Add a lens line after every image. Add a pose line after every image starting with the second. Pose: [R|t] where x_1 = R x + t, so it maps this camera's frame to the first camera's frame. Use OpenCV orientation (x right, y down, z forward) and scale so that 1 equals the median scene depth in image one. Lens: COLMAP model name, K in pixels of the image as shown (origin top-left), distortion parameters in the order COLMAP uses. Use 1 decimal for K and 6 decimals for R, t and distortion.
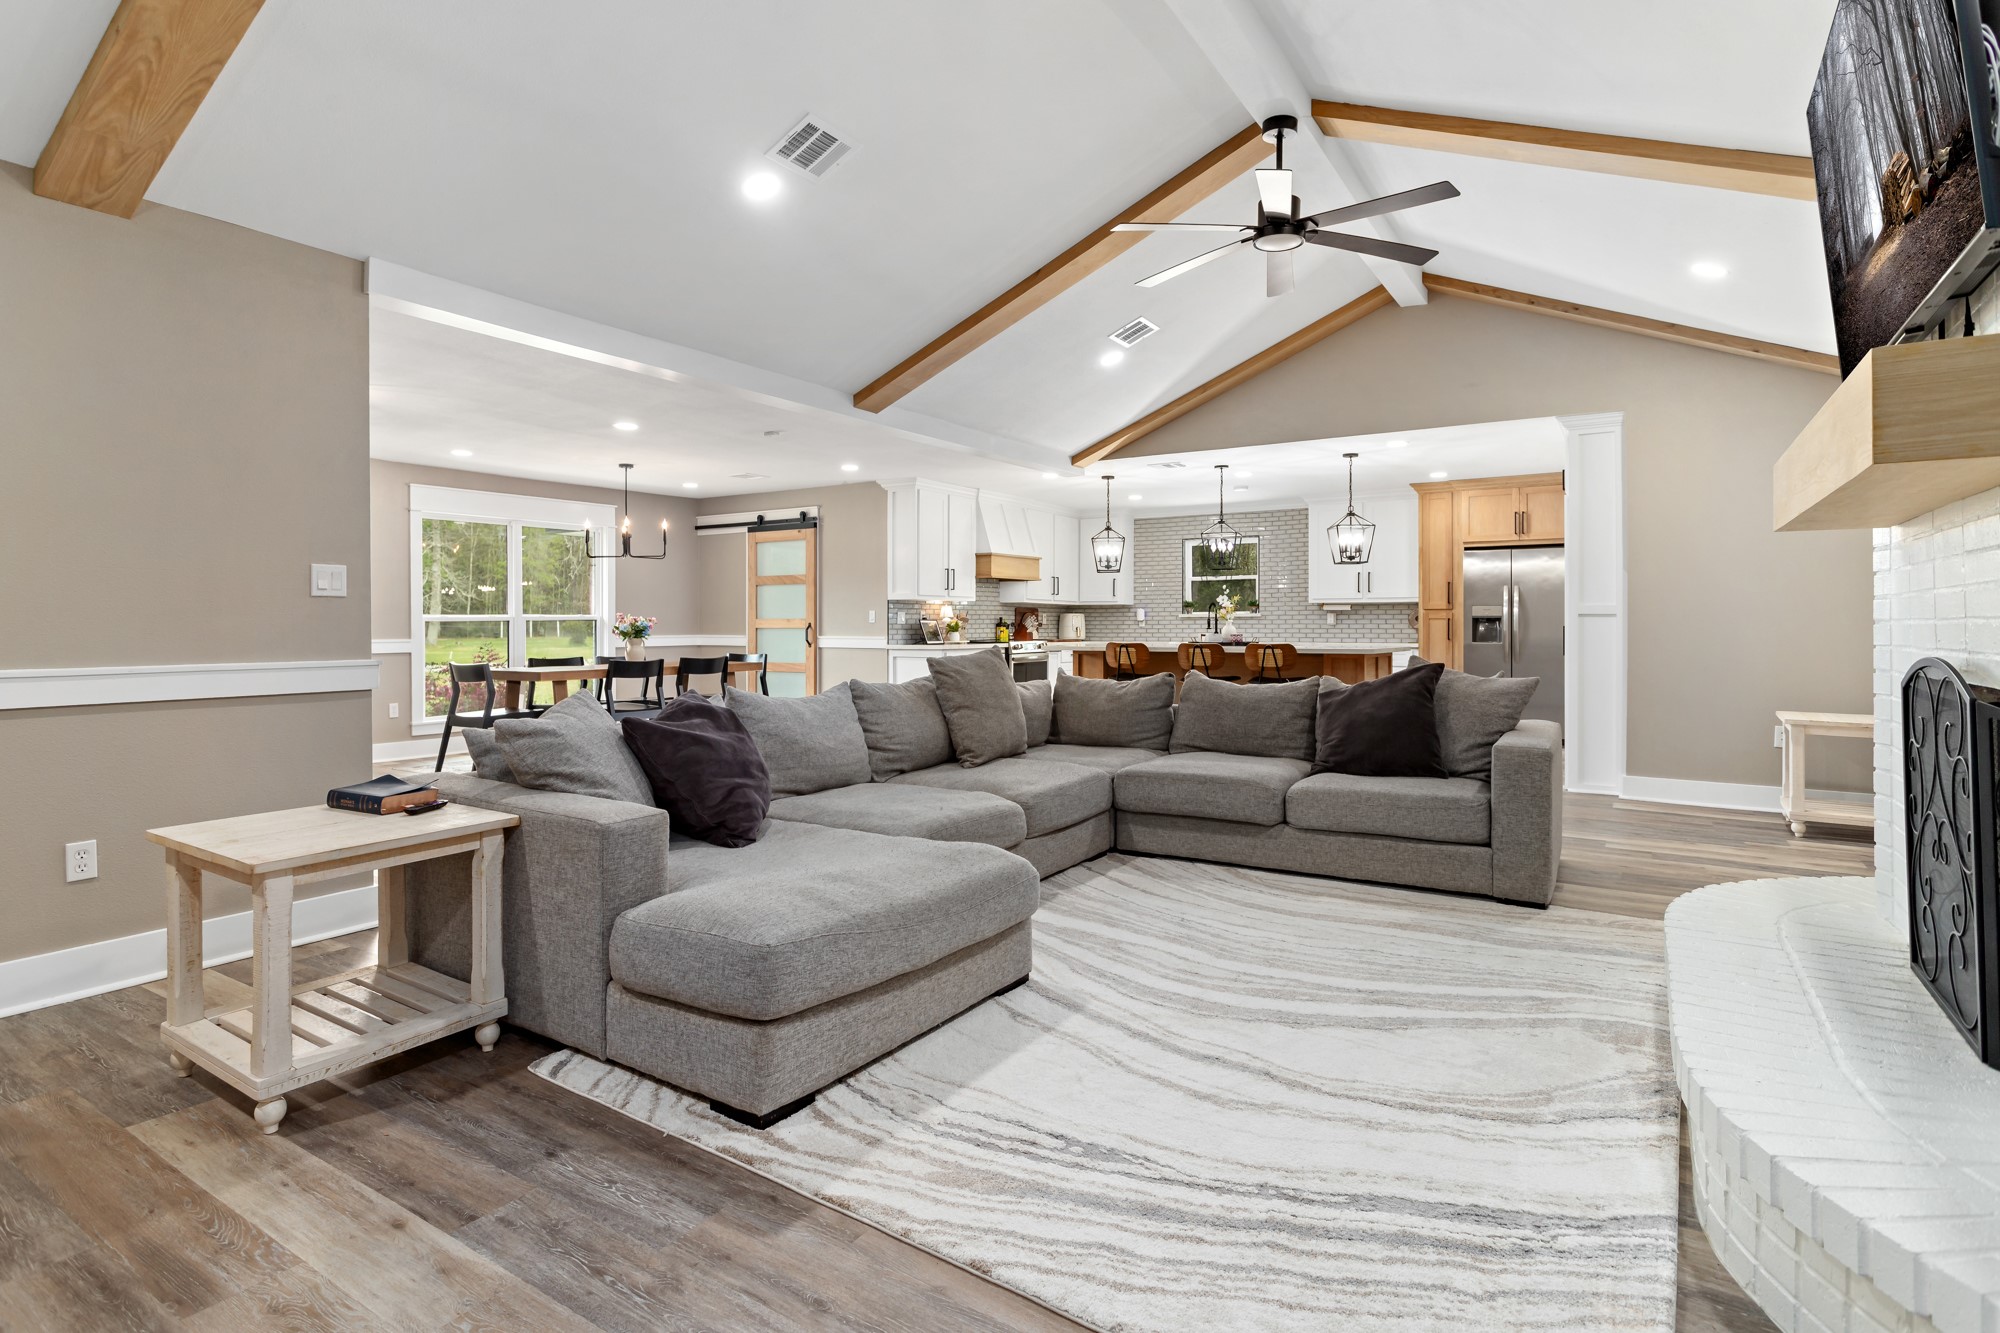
lens RADIAL K [[1016.8, 0, 997.4], [0, 1016.8, 614.9], [0, 0, 1]] dist [-0.006772, 0.002840]
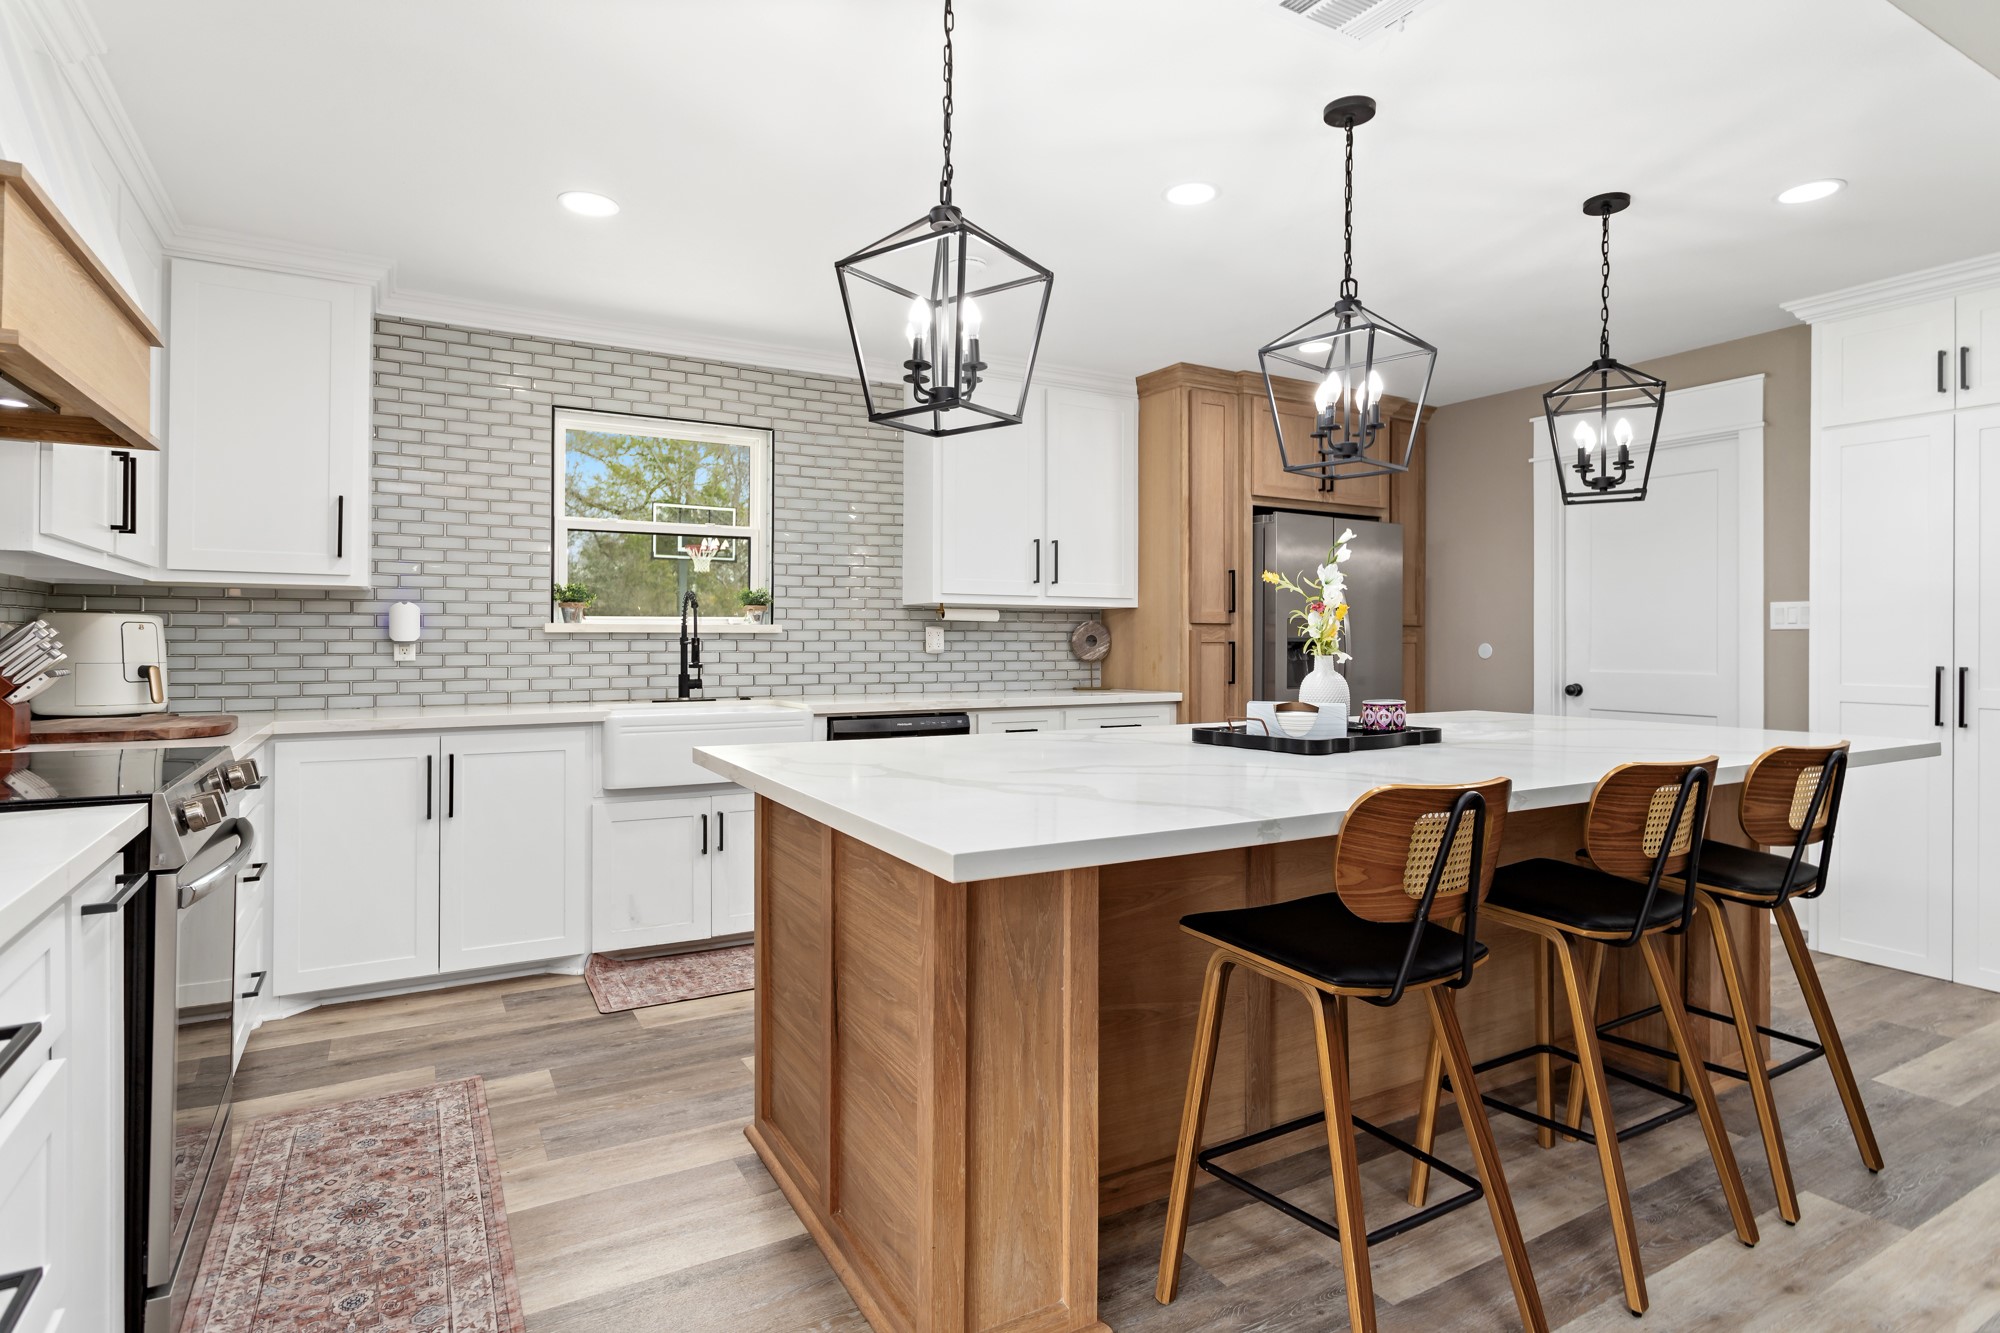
lens RADIAL K [[1036.4, 0, 994.3], [0, 1036.4, 638.5], [0, 0, 1]] dist [-0.003092, 0.000164]
pose [[0.465545, 0.002526, 0.885021, -0.066735], [-0.014056, 0.999891, 0.004541, 0.000906], [-0.884913, -0.014554, 0.465530, 0.807967]]
